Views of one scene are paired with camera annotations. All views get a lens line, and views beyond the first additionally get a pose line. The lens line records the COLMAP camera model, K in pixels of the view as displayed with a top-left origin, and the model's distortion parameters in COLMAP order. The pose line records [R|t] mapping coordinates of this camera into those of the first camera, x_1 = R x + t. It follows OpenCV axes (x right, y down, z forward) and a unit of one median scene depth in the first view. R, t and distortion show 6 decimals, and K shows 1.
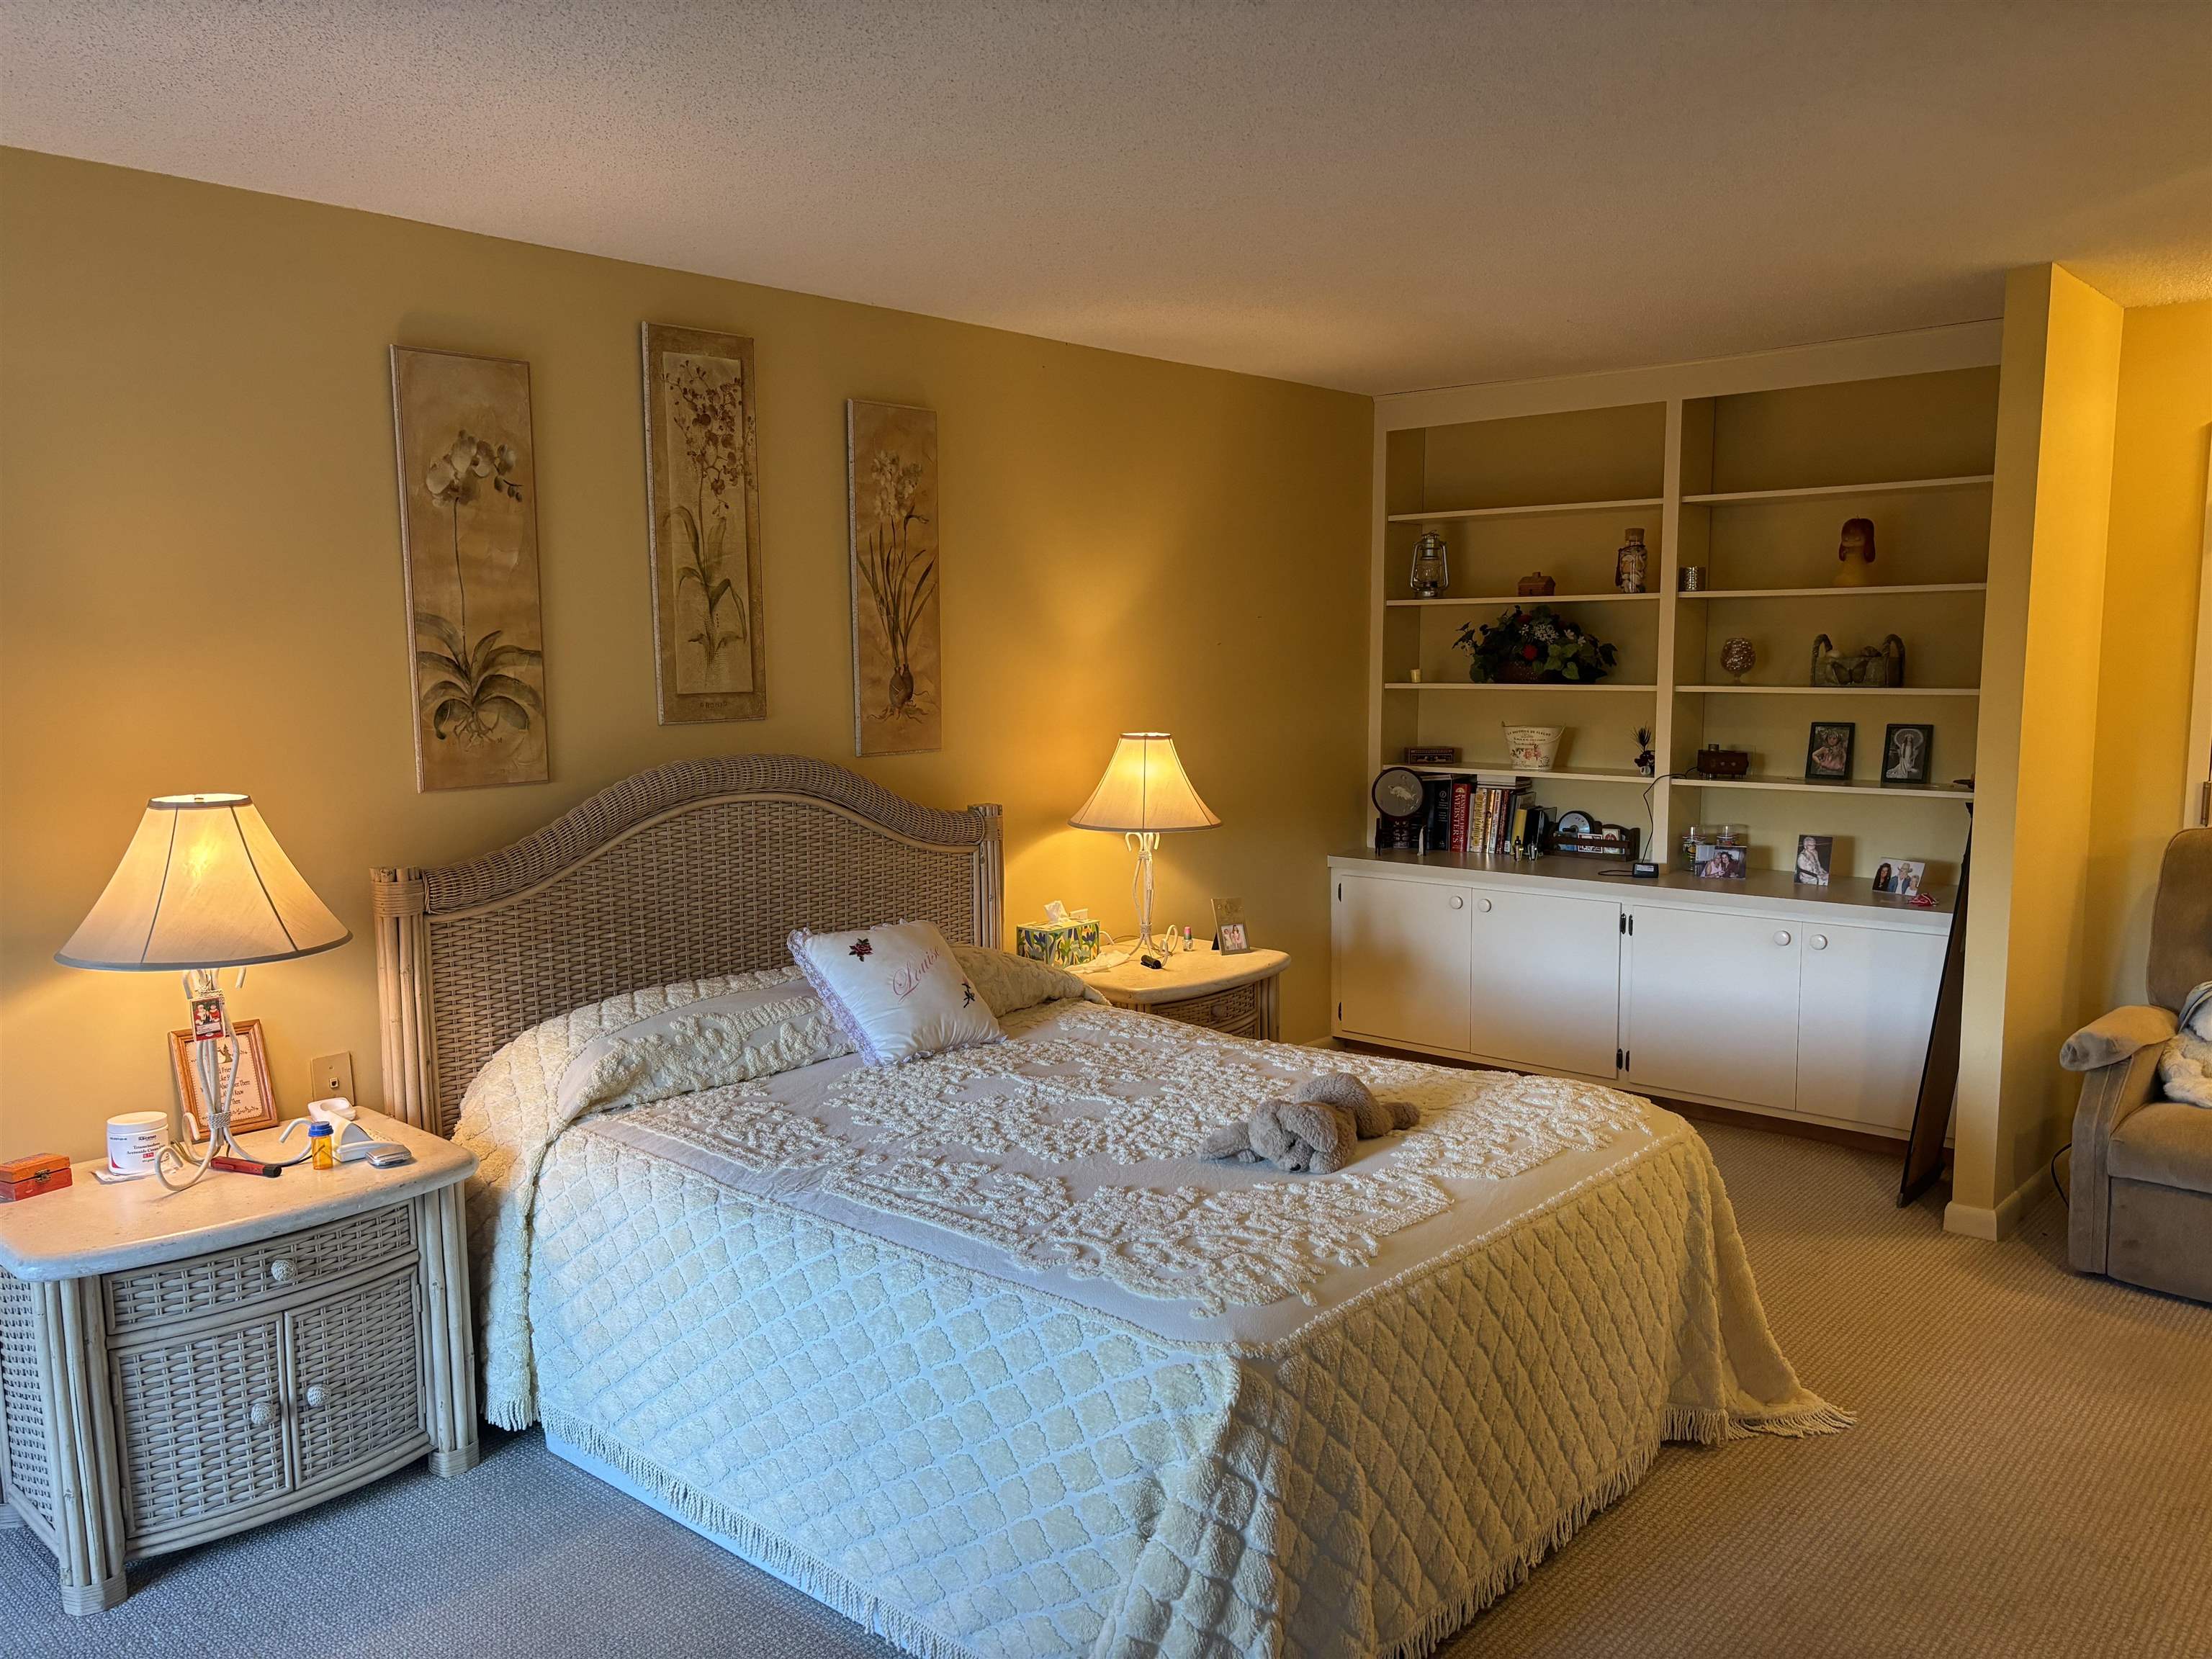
lens RADIAL K [[1648.8, 0, 1096.0], [0, 1648.8, 851.5], [0, 0, 1]] dist [-0.007596, -0.033280]
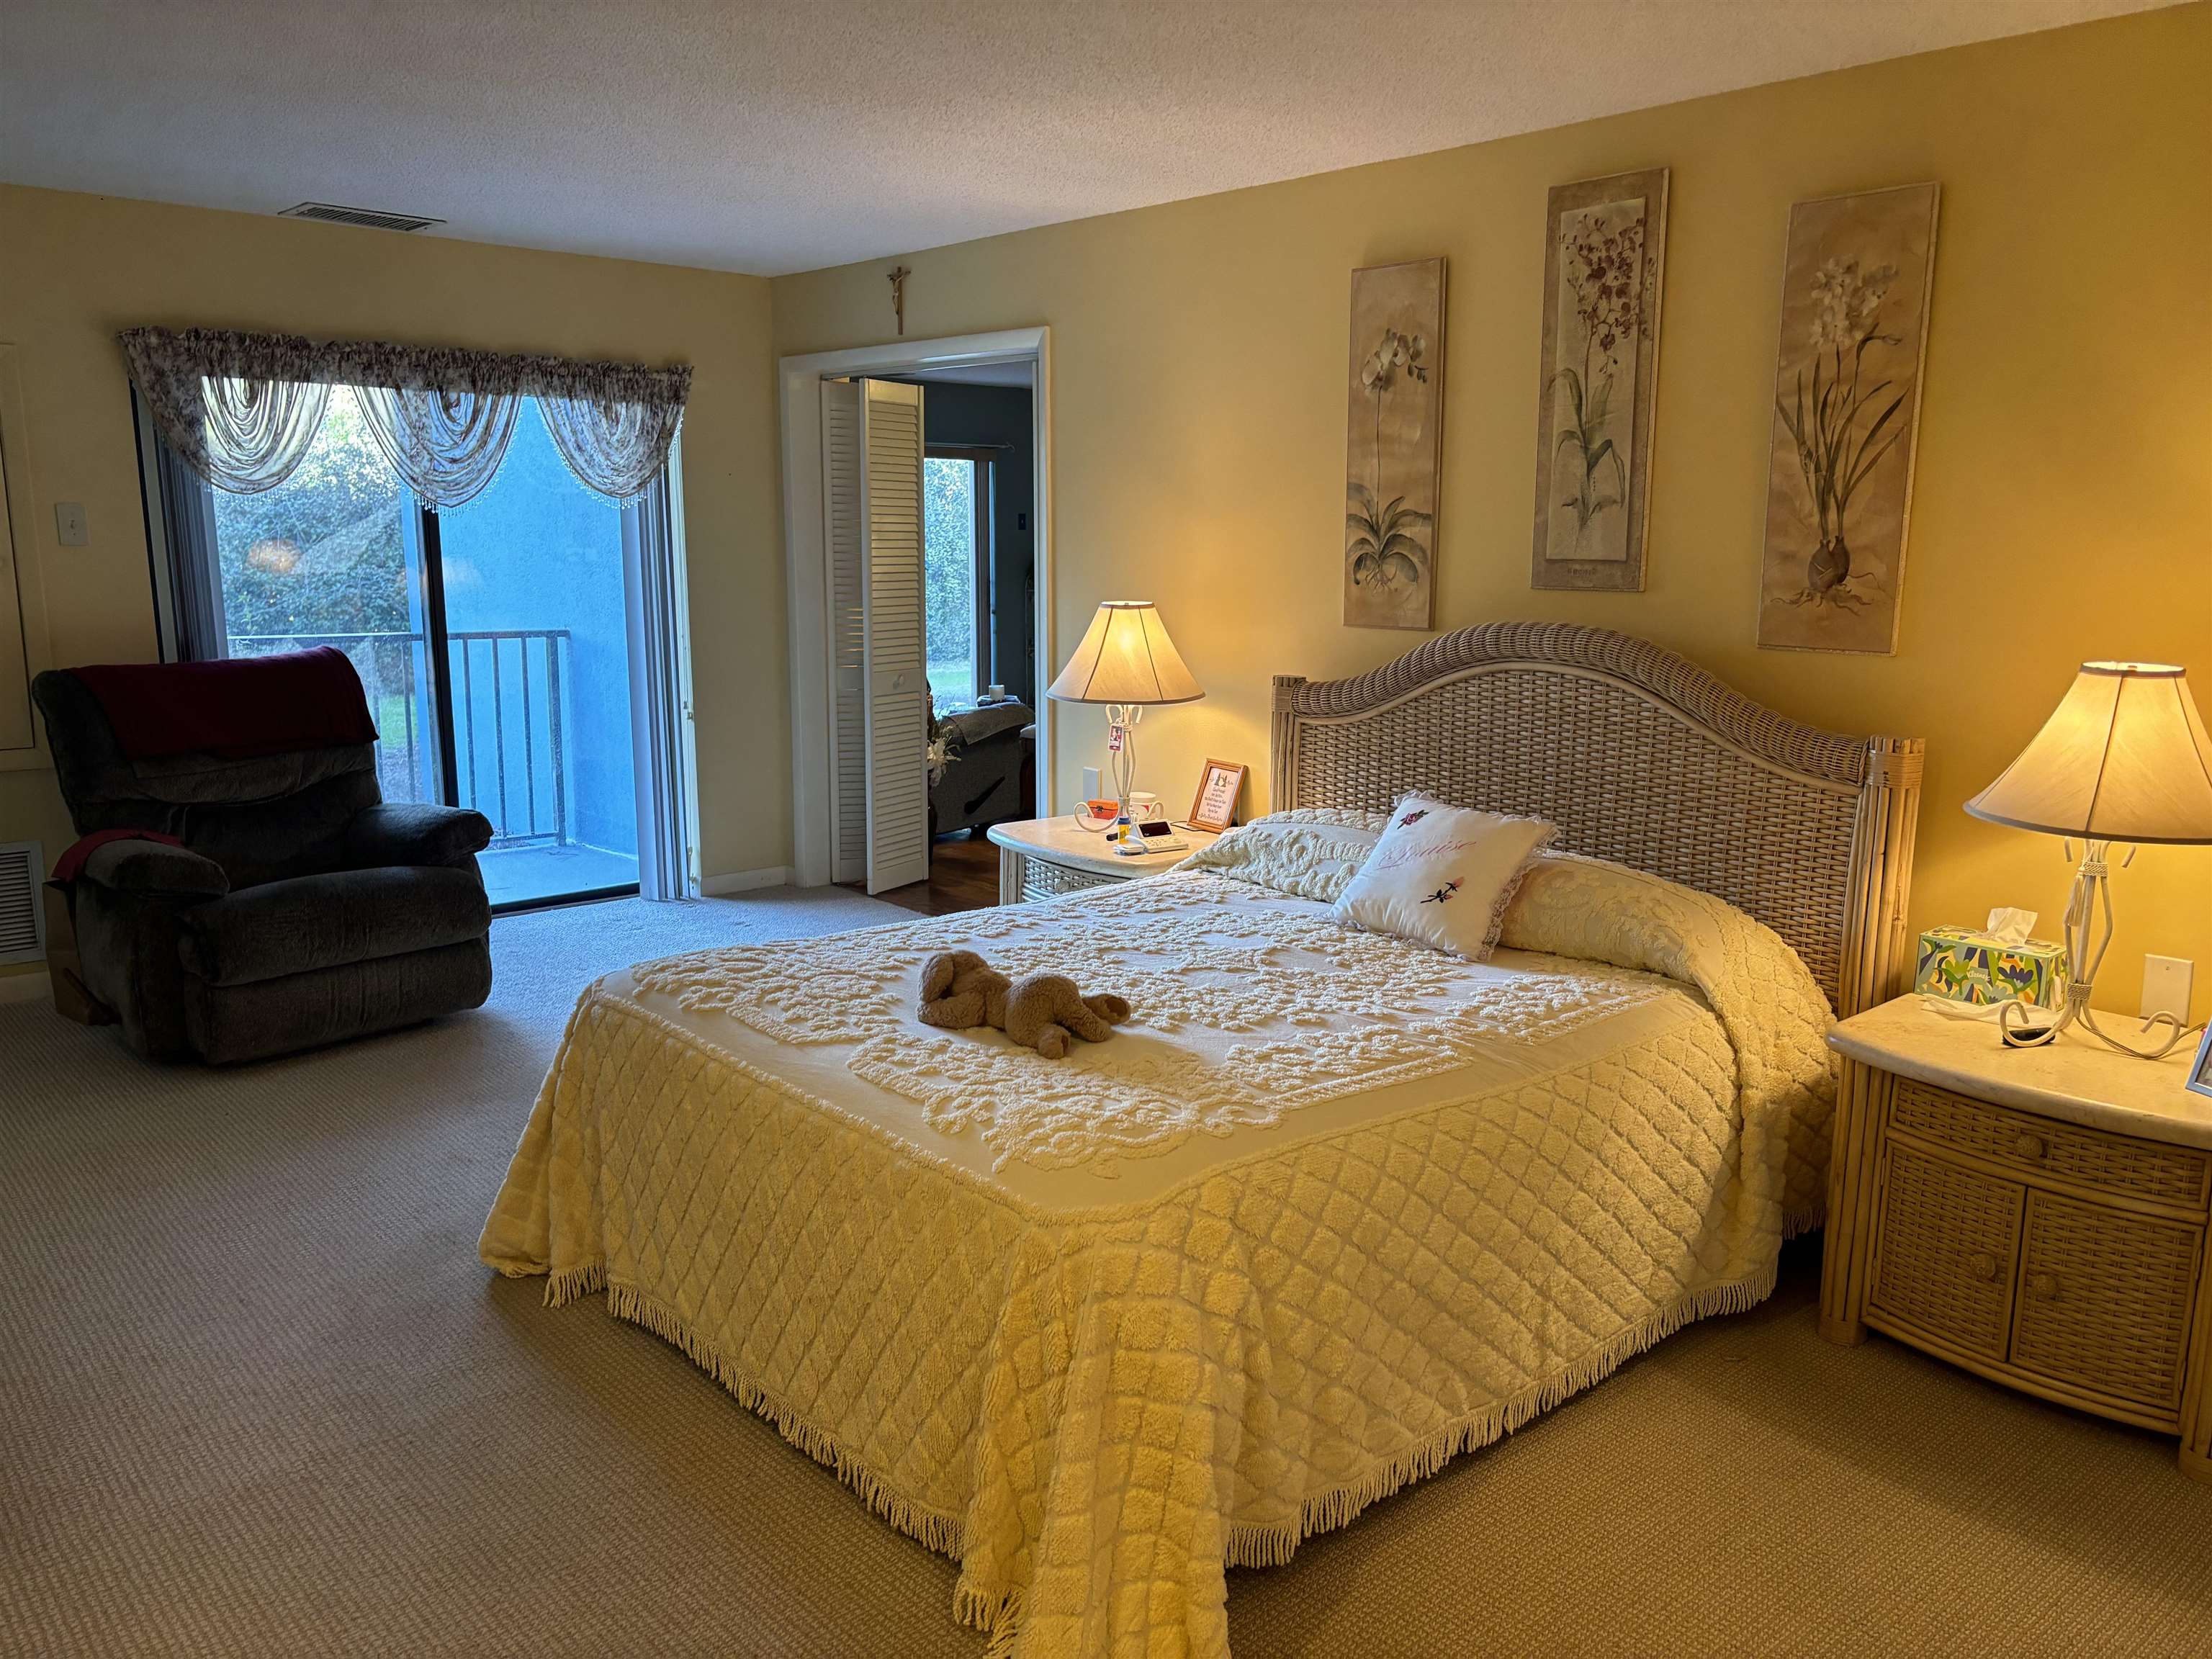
lens RADIAL K [[1648.8, 0, 1097.9], [0, 1648.8, 814.8], [0, 0, 1]] dist [-0.007596, -0.033280]
pose [[-0.102943, 0.189587, -0.976453, 0.782850], [-0.117747, 0.972443, 0.201222, -0.113005], [0.987694, 0.135688, -0.077783, 0.824888]]
